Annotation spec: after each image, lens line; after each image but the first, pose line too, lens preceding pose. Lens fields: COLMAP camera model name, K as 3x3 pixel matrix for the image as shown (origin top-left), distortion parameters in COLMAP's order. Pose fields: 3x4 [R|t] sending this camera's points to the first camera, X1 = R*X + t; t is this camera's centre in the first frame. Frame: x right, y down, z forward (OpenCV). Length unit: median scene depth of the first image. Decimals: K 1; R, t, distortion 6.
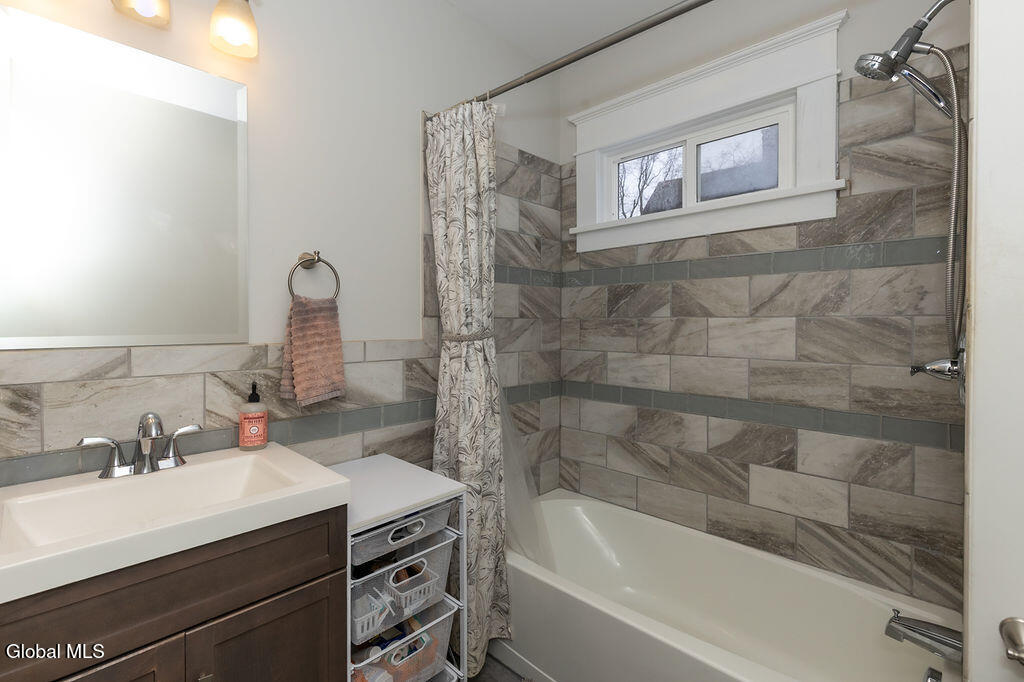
lens RADIAL K [[461.0, 0, 505.1], [0, 461.0, 329.8], [0, 0, 1]] dist [0.015693, -0.000337]
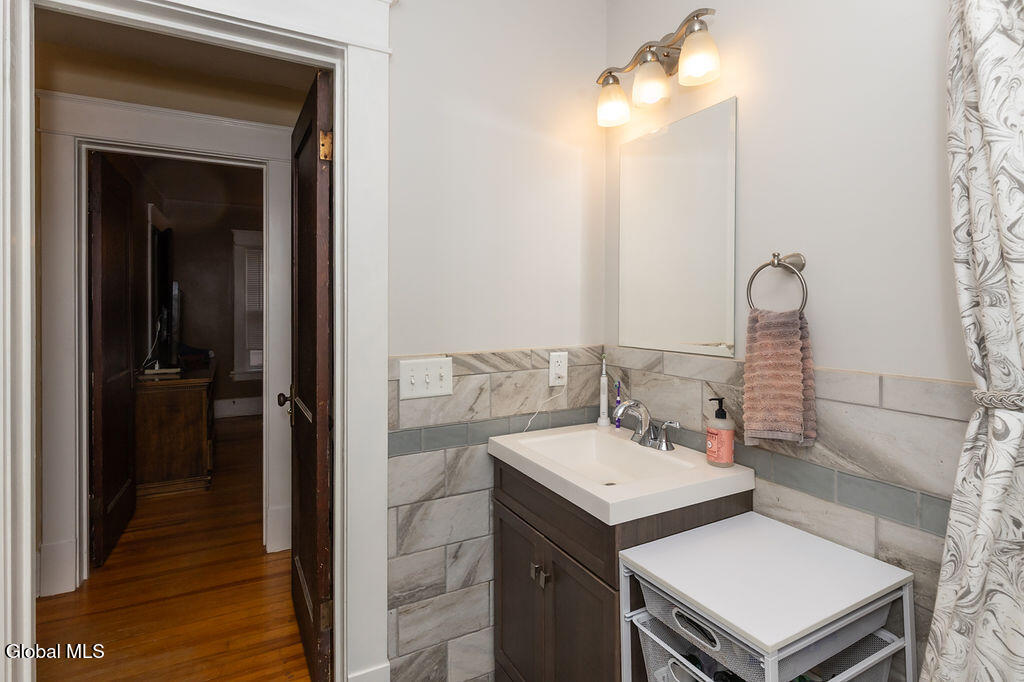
lens RADIAL K [[487.6, 0, 511.7], [0, 487.6, 314.5], [0, 0, 1]] dist [0.001308, 0.000153]
pose [[-0.307741, 0.011206, -0.951404, 0.603419], [-0.010779, 0.999825, 0.015263, -0.078006], [0.951409, 0.014952, -0.307567, 0.905146]]
